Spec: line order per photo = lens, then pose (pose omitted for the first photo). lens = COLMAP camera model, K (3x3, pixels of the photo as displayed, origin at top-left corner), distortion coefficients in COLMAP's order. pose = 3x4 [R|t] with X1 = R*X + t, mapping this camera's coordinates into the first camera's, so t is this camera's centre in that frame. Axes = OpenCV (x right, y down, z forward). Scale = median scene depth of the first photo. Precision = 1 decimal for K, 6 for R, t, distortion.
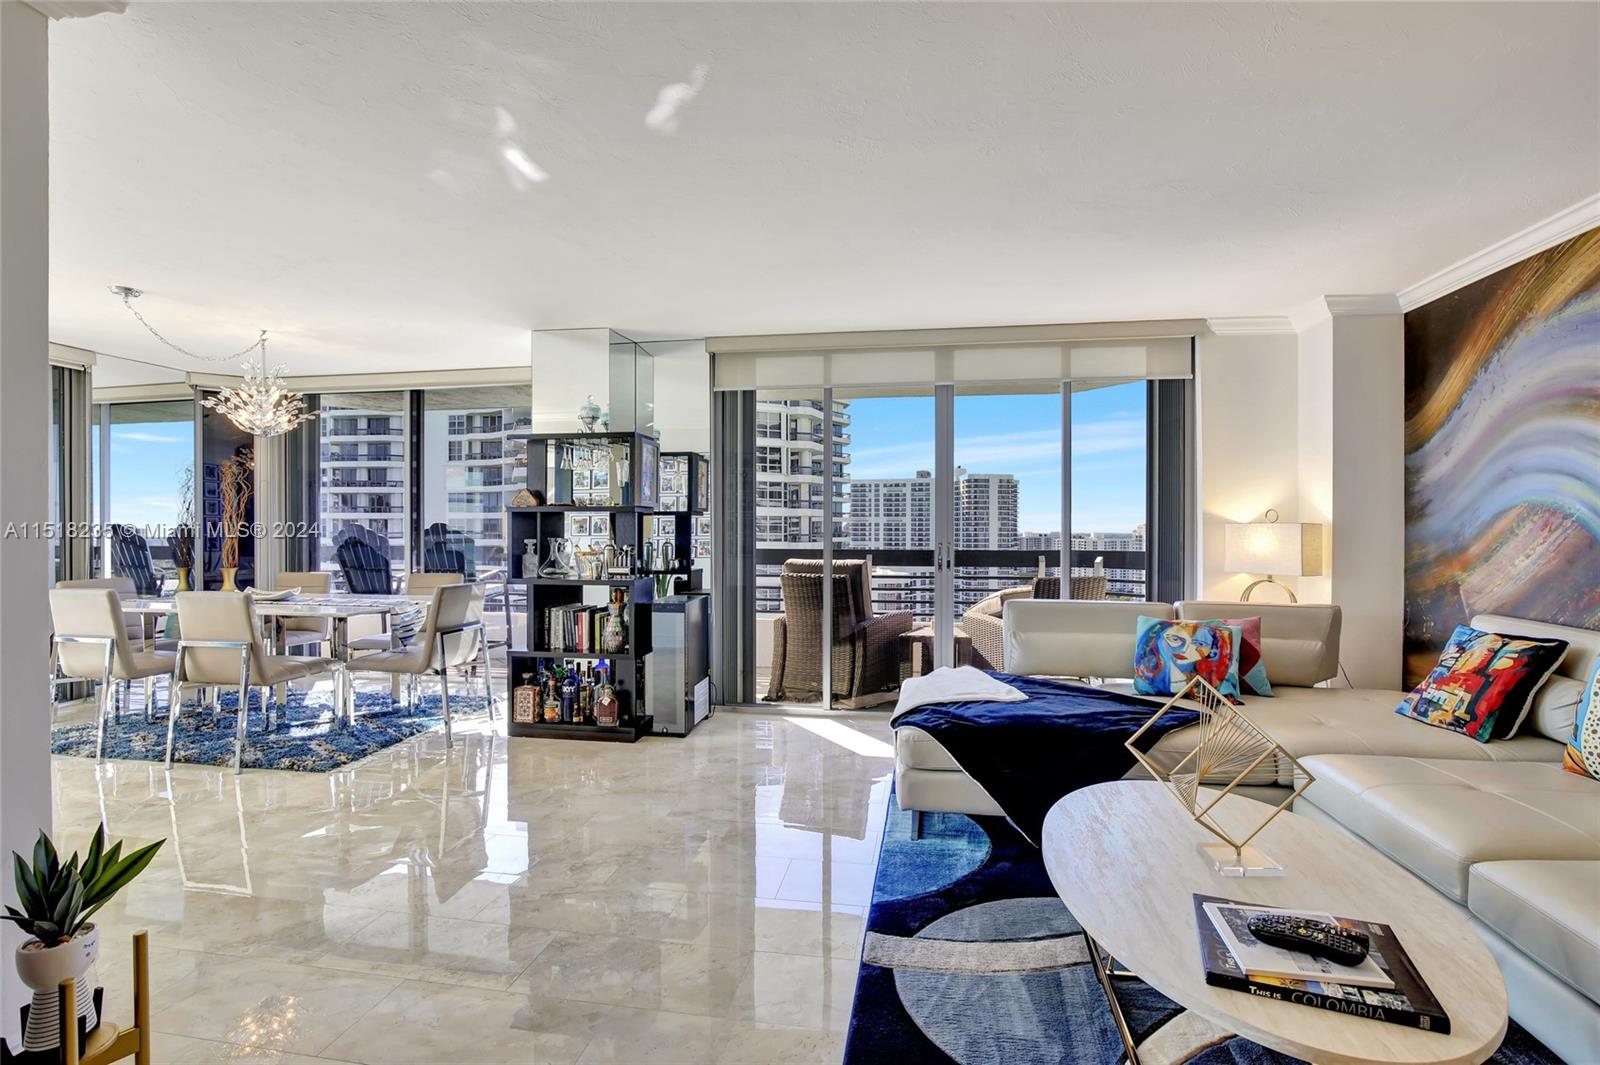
lens RADIAL K [[730.5, 0, 821.2], [0, 730.5, 534.2], [0, 0, 1]] dist [-0.029470, 0.000606]
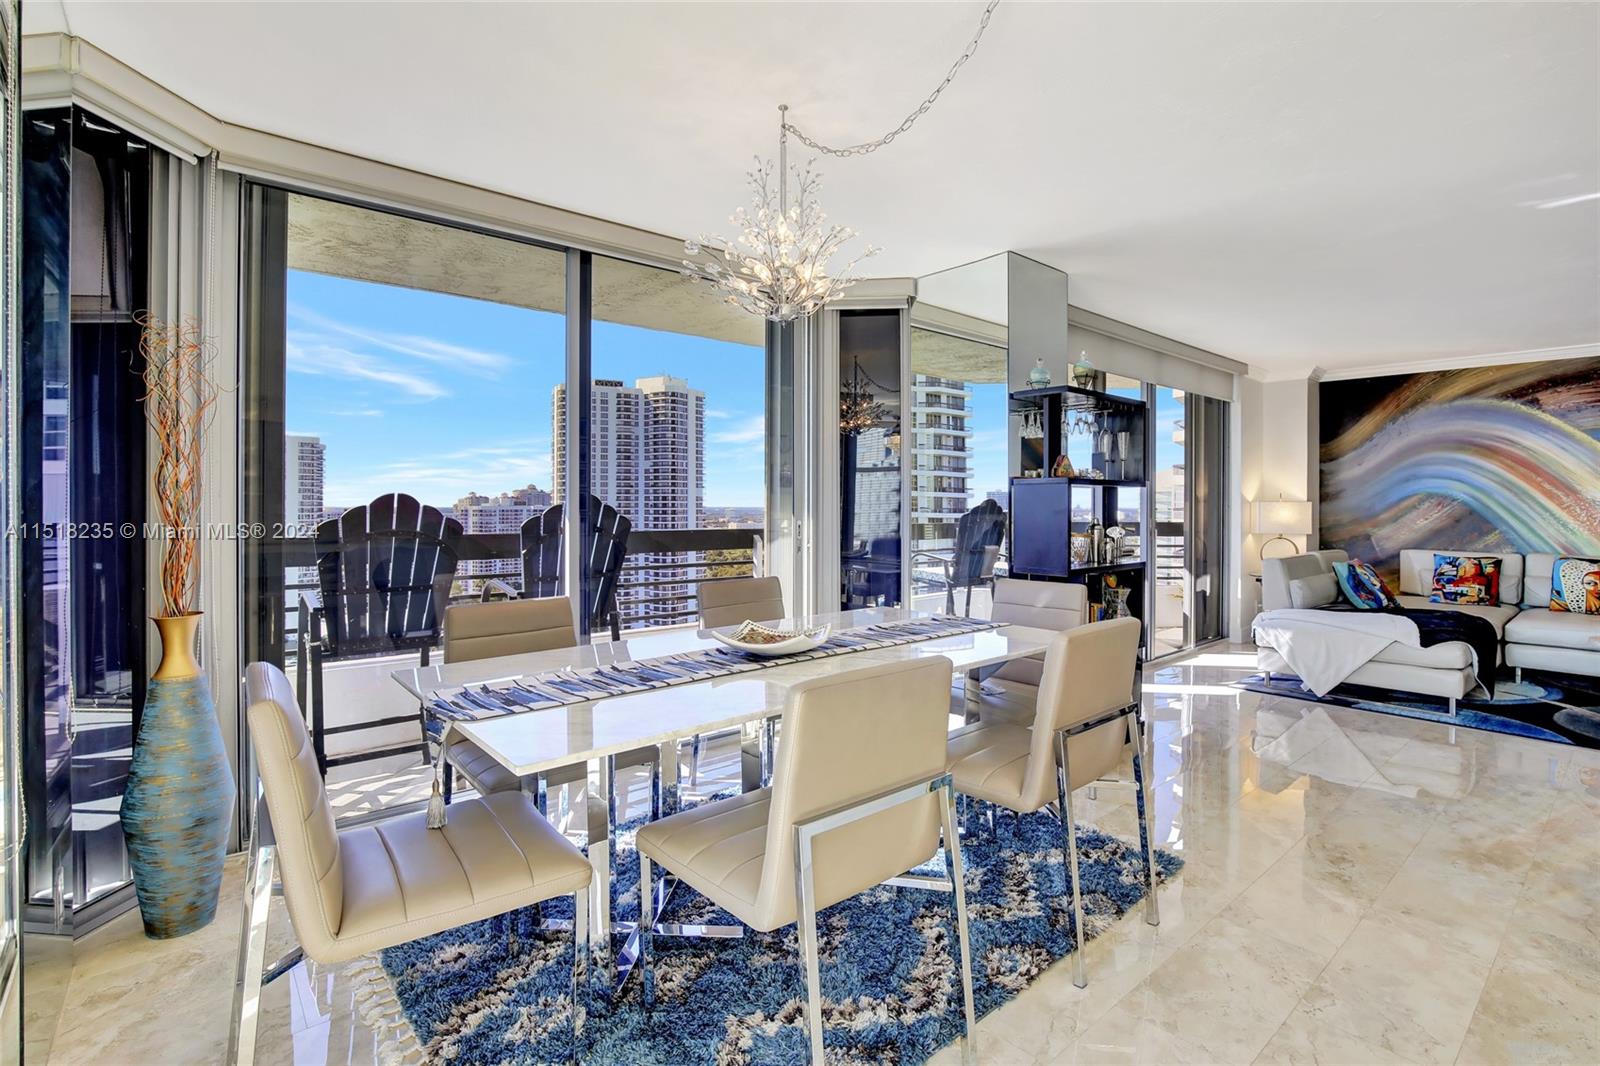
lens RADIAL K [[755.3, 0, 813.9], [0, 755.3, 506.6], [0, 0, 1]] dist [-0.039371, 0.009788]
pose [[0.656599, -0.003918, 0.754230, -1.837933], [0.005213, 0.999986, 0.000656, -0.016061], [-0.754222, 0.003501, 0.656610, 0.989739]]
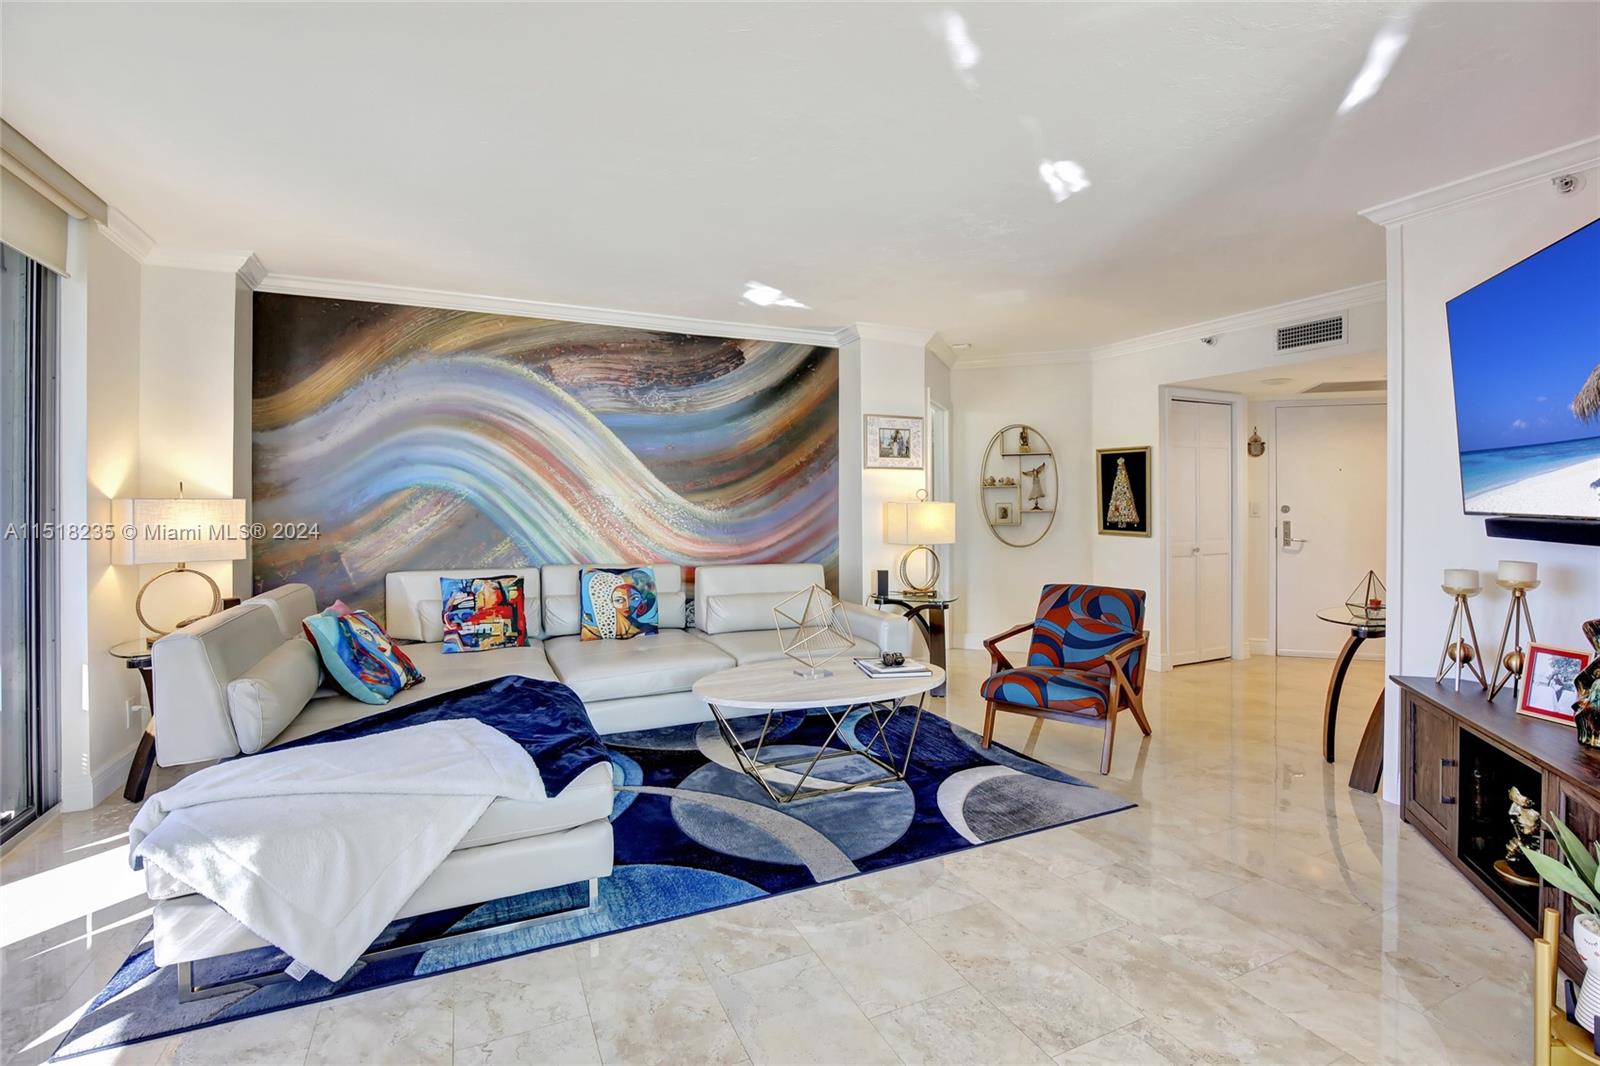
lens RADIAL K [[749.2, 0, 817.5], [0, 749.2, 501.5], [0, 0, 1]] dist [-0.021267, 0.000119]
pose [[-0.555074, -0.001235, 0.831800, -0.651624], [0.007086, 0.999956, 0.006213, -0.018244], [-0.831771, 0.009343, -0.555040, 1.227935]]
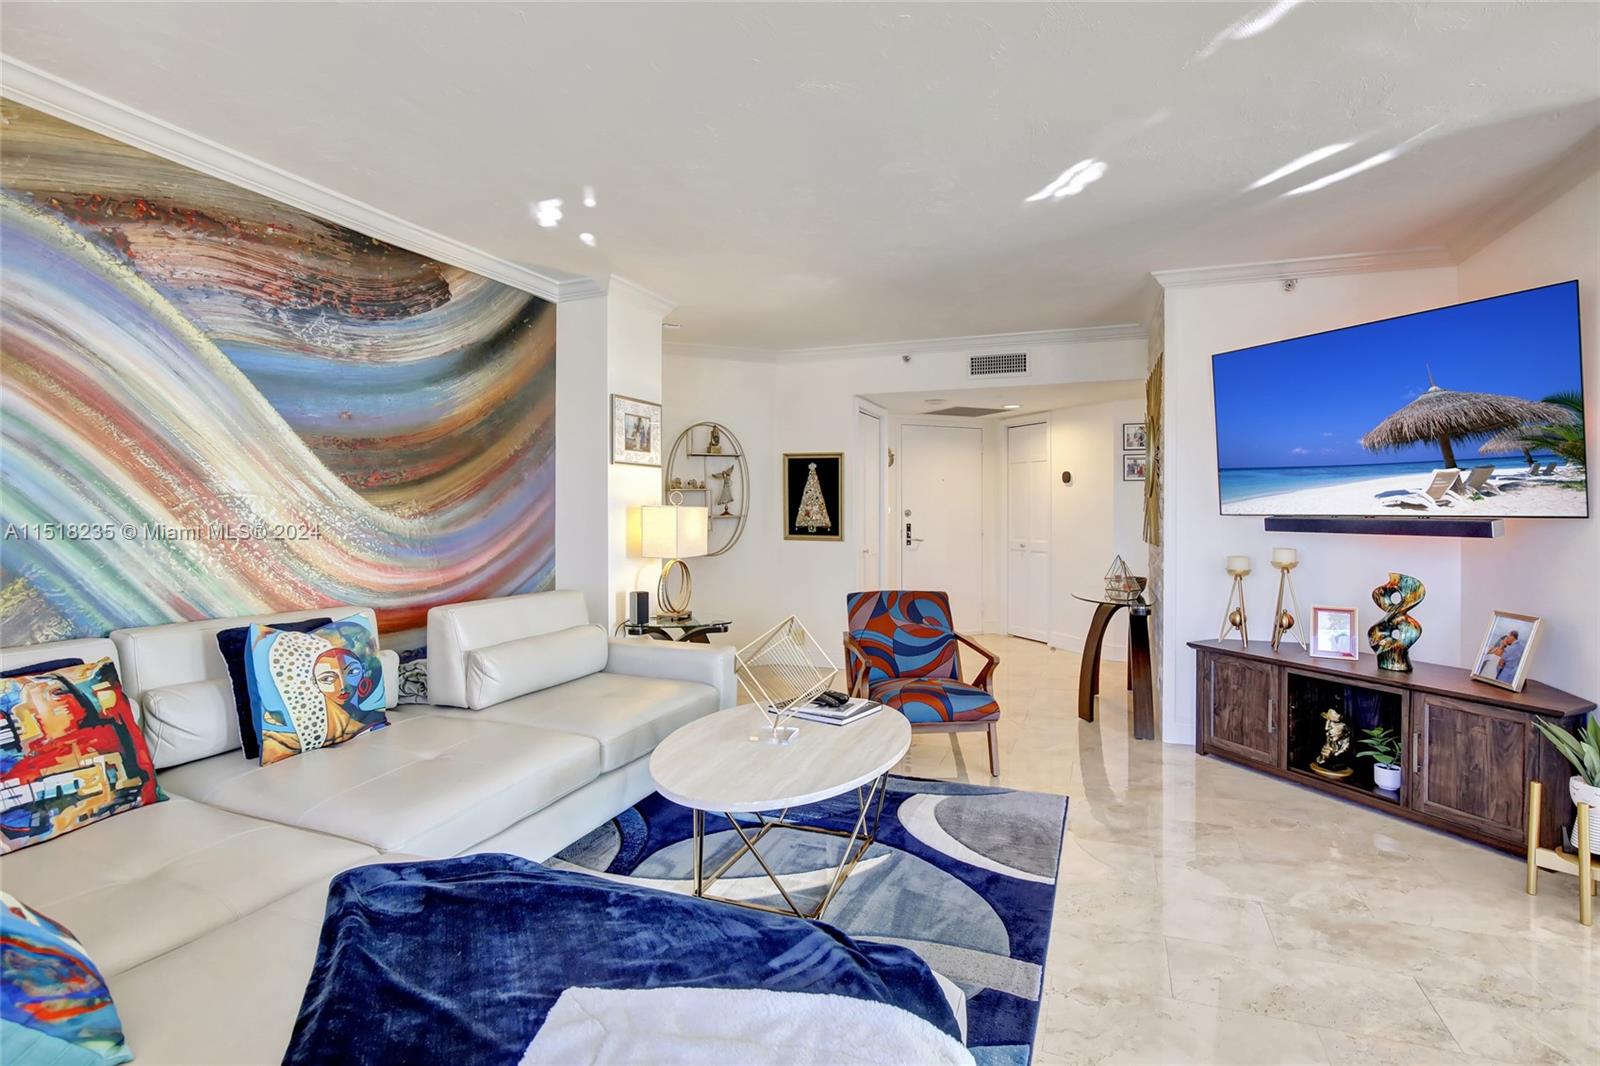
lens RADIAL K [[755.3, 0, 813.9], [0, 755.3, 506.6], [0, 0, 1]] dist [-0.039371, 0.009788]
pose [[-0.975153, -0.001149, 0.221530, 0.098594], [0.000456, 0.999974, 0.007193, -0.014010], [-0.221533, 0.007115, -0.975127, 1.427716]]
